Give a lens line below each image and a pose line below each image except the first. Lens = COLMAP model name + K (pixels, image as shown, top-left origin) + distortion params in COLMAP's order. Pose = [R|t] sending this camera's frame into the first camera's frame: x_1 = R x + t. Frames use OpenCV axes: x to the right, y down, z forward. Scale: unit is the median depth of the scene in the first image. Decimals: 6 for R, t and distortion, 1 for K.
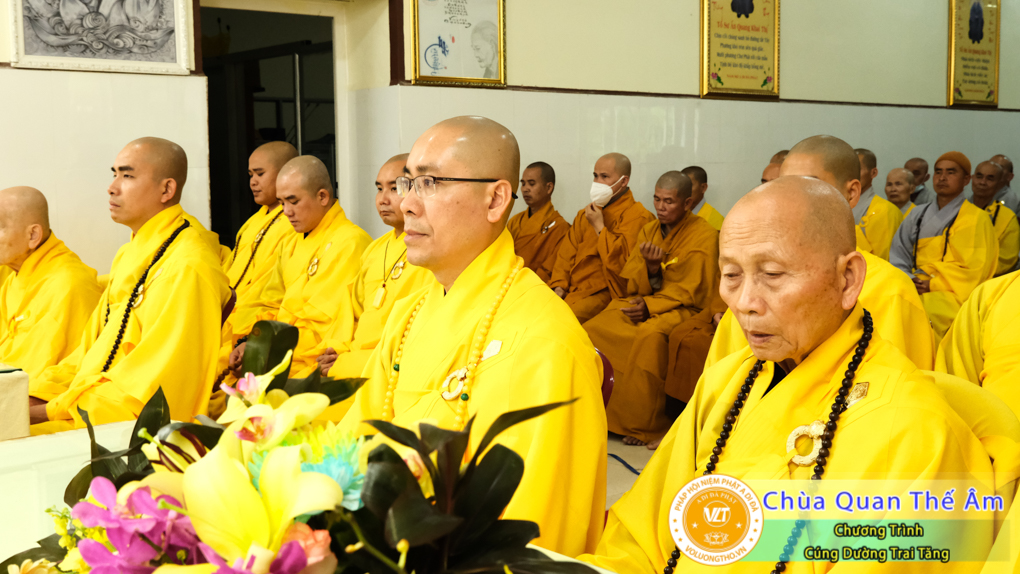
lens RADIAL K [[1161.9, 0, 510.0], [0, 1161.9, 287.0], [0, 0, 1]] dist [0.006456, 0.019270]
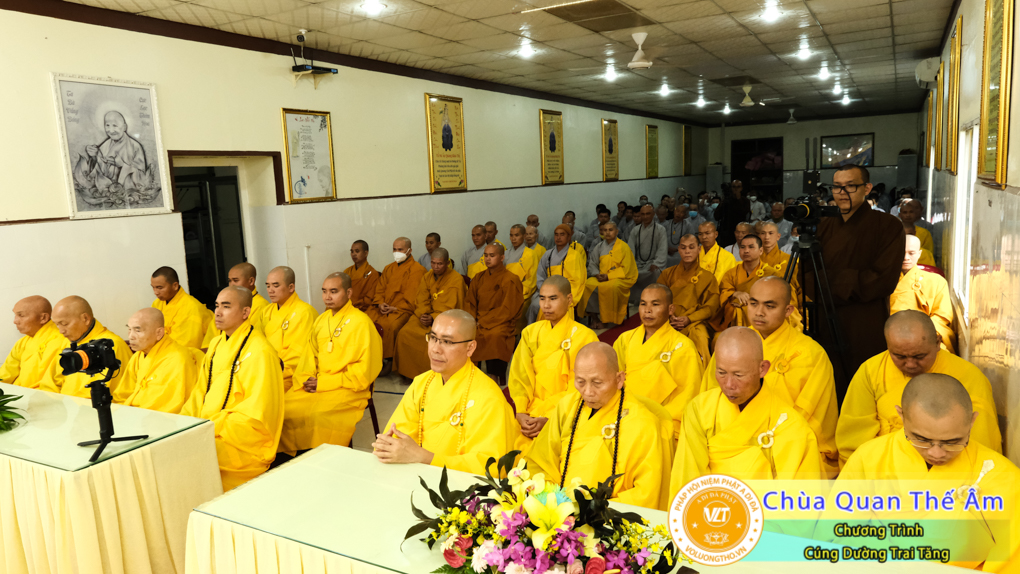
lens RADIAL K [[657.6, 0, 510.0], [0, 657.6, 287.0], [0, 0, 1]] dist [0.000027, 0.000620]
pose [[0.944604, -0.076641, 0.319137, -0.098392], [0.067151, 0.996914, 0.040652, -0.063692], [-0.321268, -0.016969, 0.946836, -0.100288]]
